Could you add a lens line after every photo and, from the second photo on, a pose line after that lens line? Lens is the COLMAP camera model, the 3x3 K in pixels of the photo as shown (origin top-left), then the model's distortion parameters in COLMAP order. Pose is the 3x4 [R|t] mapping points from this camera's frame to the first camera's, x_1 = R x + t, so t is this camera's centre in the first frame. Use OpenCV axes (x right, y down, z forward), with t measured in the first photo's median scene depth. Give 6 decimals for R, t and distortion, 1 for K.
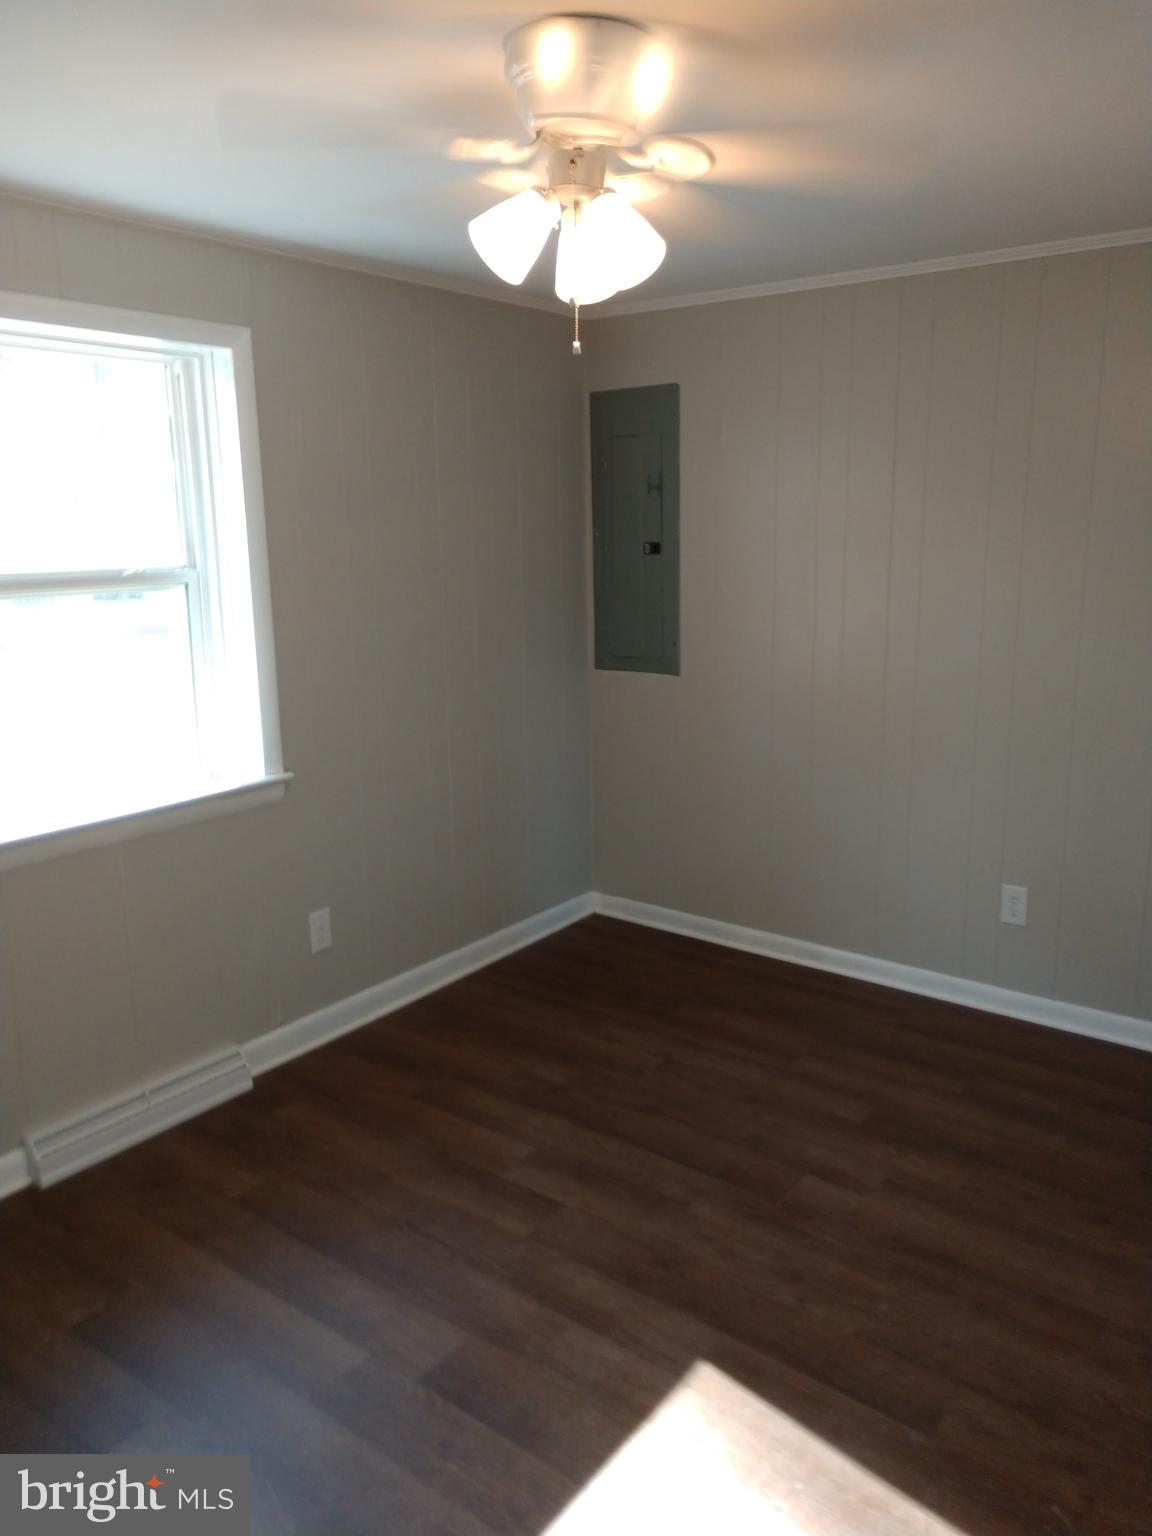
lens RADIAL K [[1161.5, 0, 576.7], [0, 1161.5, 766.8], [0, 0, 1]] dist [0.013527, 0.003920]
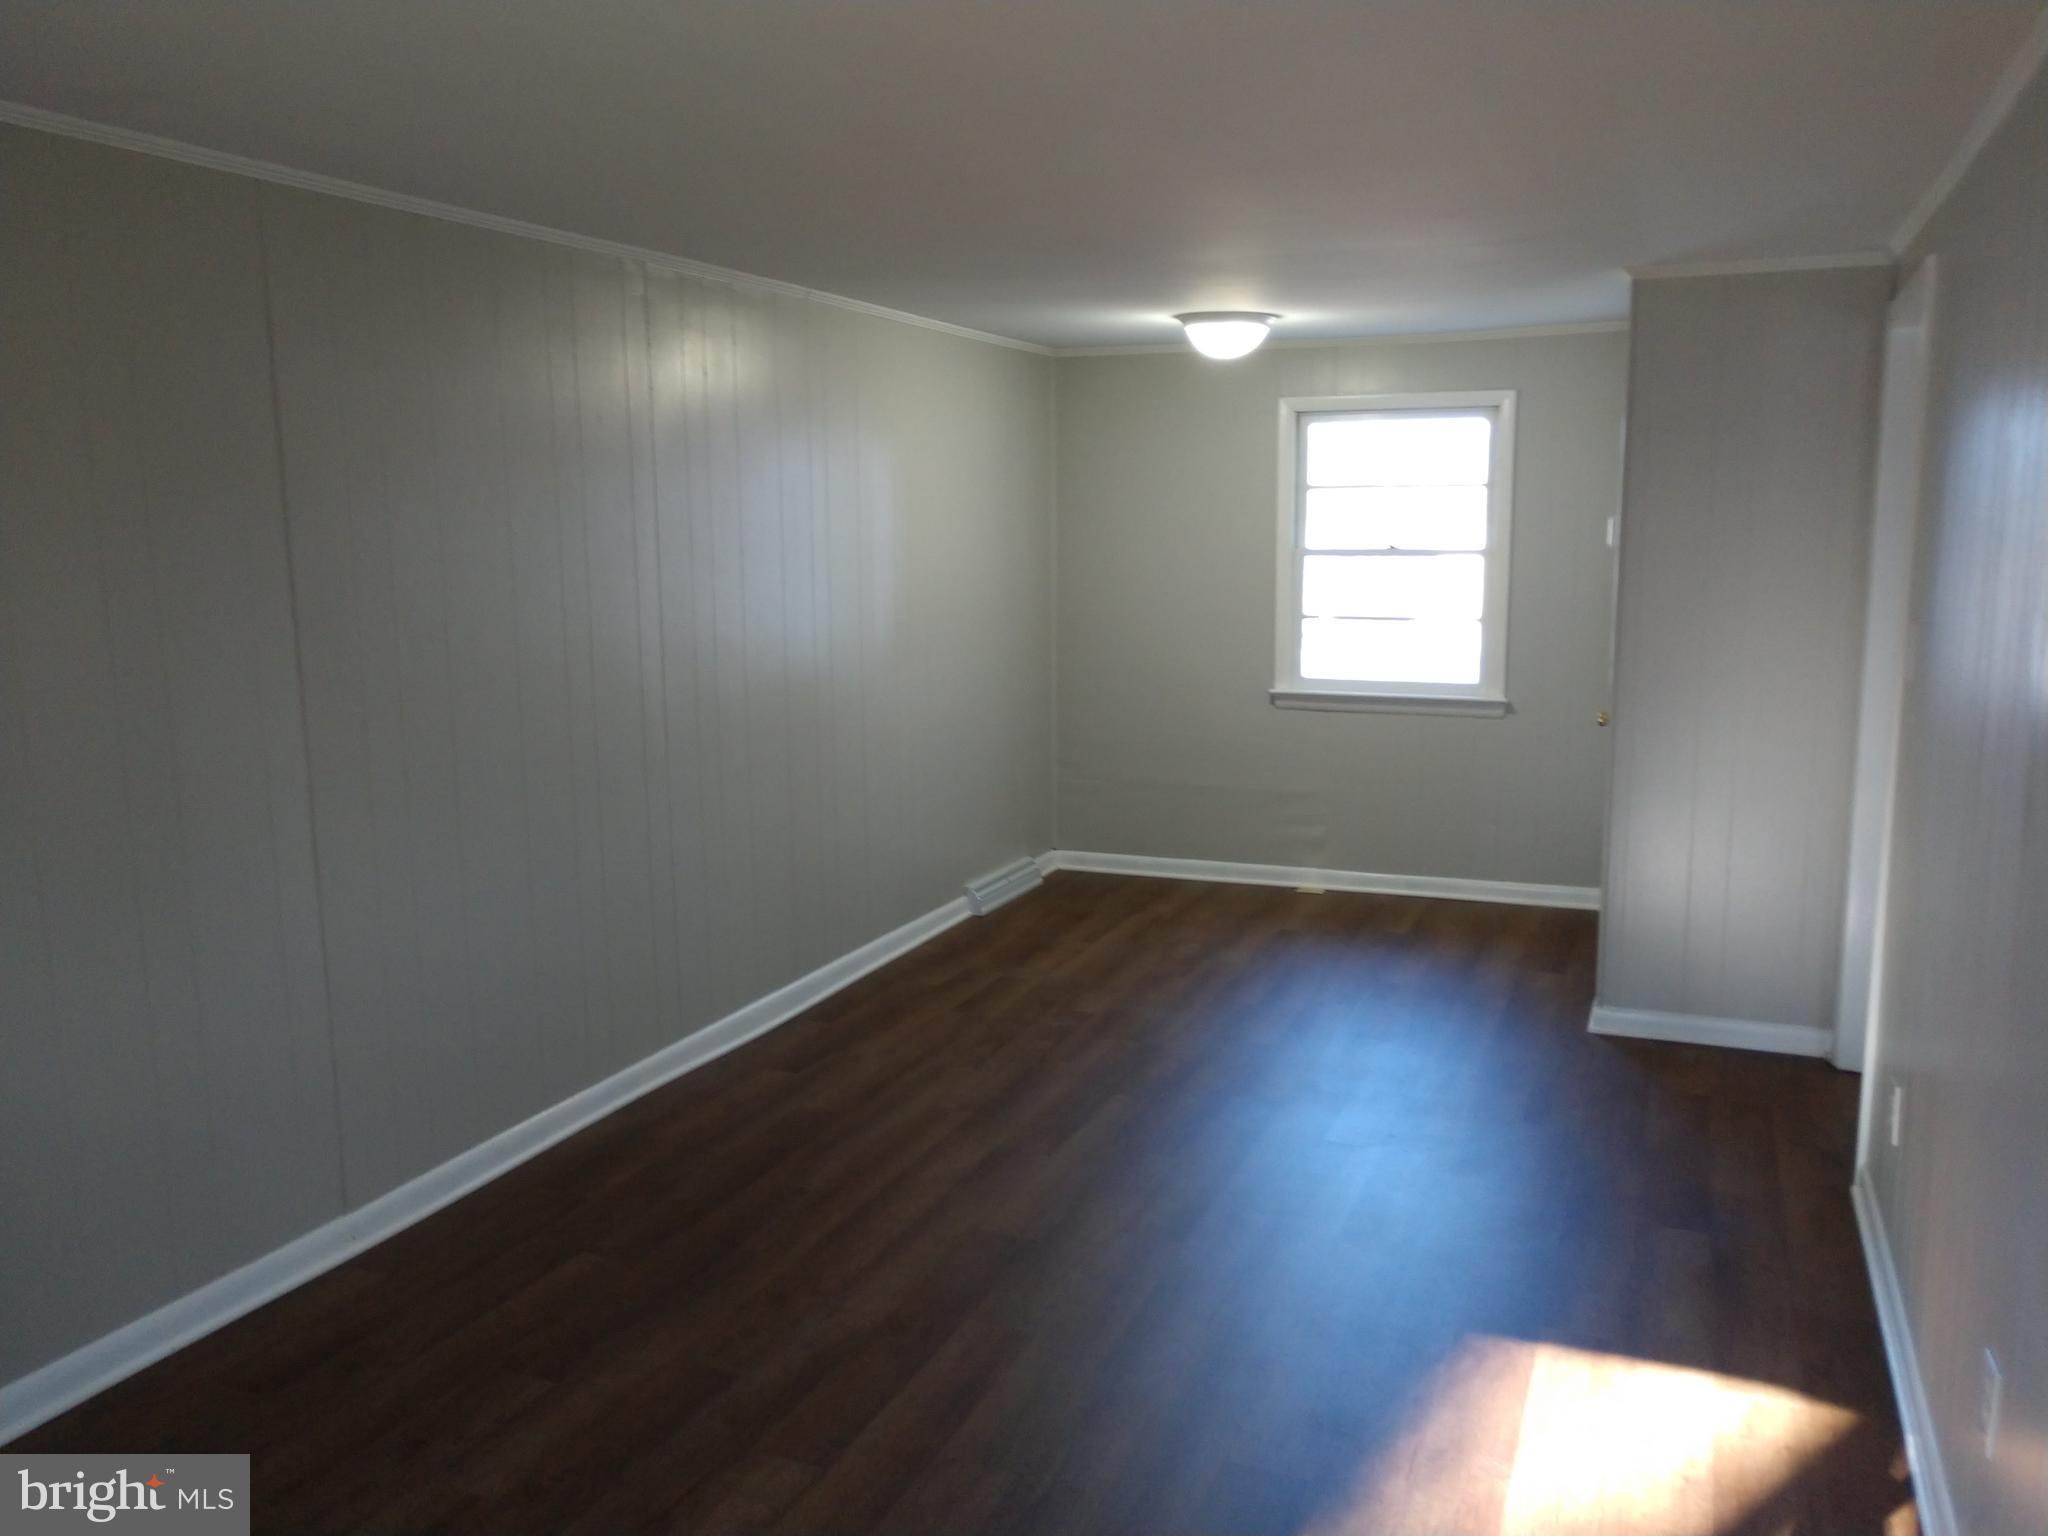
lens RADIAL K [[1548.7, 0, 1023.2], [0, 1548.7, 765.1], [0, 0, 1]] dist [0.013527, 0.003920]
pose [[0.971281, -0.019796, 0.237110, -0.797209], [0.035740, 0.997365, -0.063135, 0.247429], [-0.235235, 0.069797, 0.969429, -1.033964]]
